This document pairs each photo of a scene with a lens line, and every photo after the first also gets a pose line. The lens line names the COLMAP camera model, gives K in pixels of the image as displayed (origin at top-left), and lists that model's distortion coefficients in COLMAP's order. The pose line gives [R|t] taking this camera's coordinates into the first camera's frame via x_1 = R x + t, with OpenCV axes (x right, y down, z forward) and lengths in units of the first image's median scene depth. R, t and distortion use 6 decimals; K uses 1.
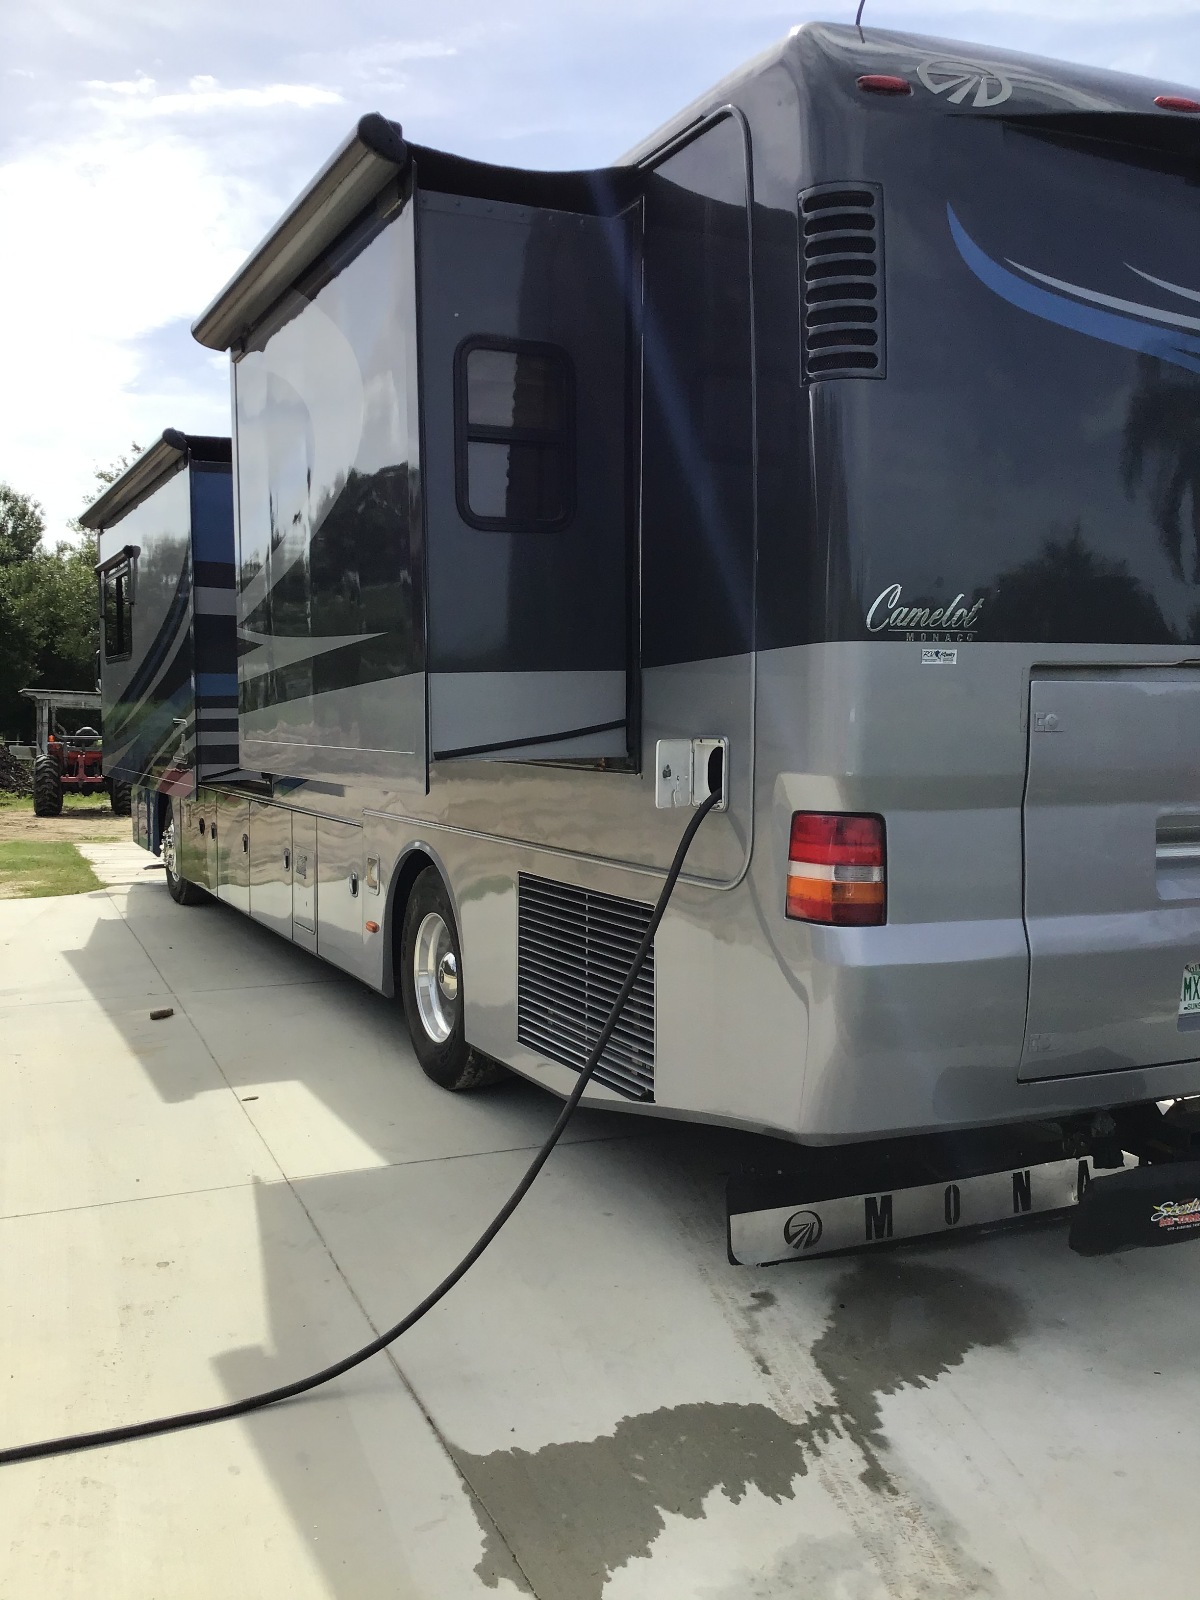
lens RADIAL K [[1450.3, 0, 550.8], [0, 1450.3, 831.8], [0, 0, 1]] dist [0.105342, -0.206007]
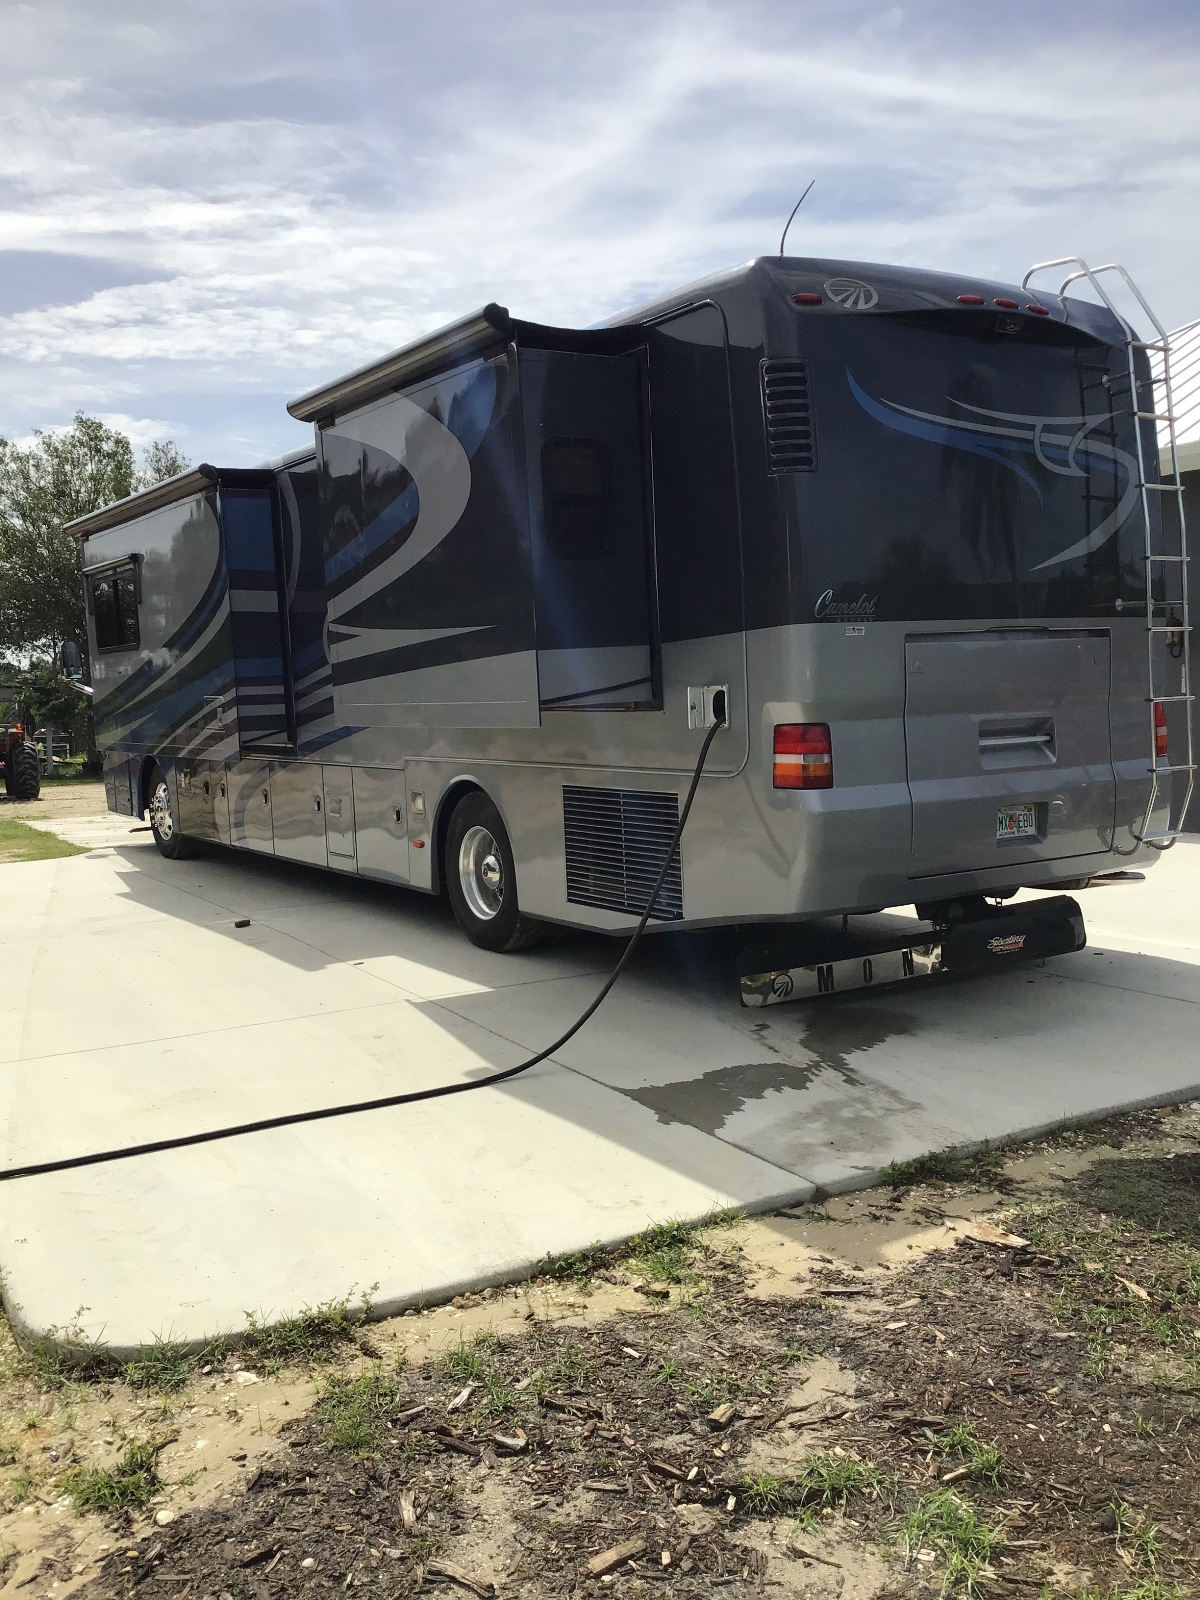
lens RADIAL K [[1435.3, 0, 594.4], [0, 1435.3, 794.9], [0, 0, 1]] dist [0.119245, -0.198875]
pose [[0.989136, -0.046901, 0.139323, -0.252147], [0.047800, 0.998852, -0.003111, 0.056437], [-0.139017, 0.009737, 0.990242, -0.568237]]
